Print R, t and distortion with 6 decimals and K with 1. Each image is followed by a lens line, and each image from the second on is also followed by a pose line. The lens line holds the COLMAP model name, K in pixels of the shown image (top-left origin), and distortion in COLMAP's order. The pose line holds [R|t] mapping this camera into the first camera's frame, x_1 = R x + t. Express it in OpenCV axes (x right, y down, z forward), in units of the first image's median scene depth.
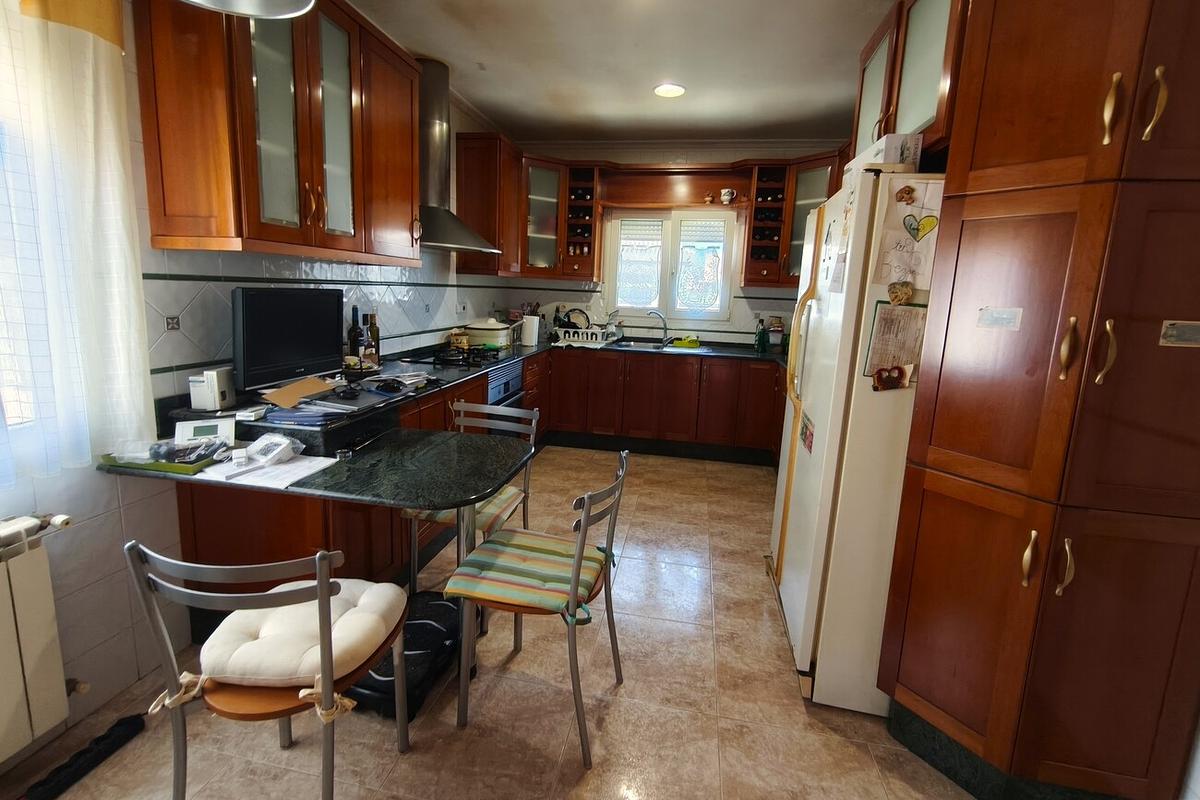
lens RADIAL K [[501.9, 0, 600.0], [0, 501.9, 400.0], [0, 0, 1]] dist [-0.000009, -0.000092]
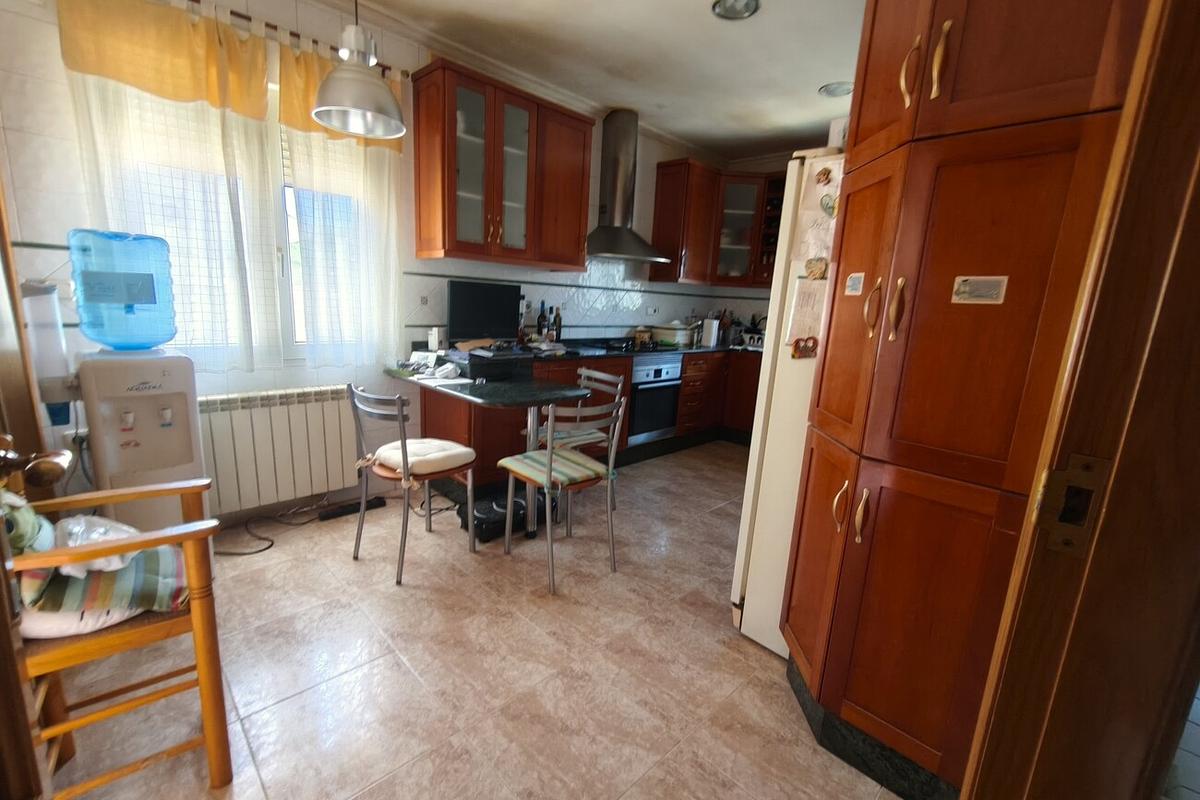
lens RADIAL K [[490.4, 0, 602.1], [0, 490.4, 446.4], [0, 0, 1]] dist [-0.001151, -0.000196]
pose [[0.824964, 0.163908, -0.540896, 0.735845], [-0.138418, 0.986473, 0.087819, 0.124040], [0.547974, 0.002422, 0.836492, -0.138756]]
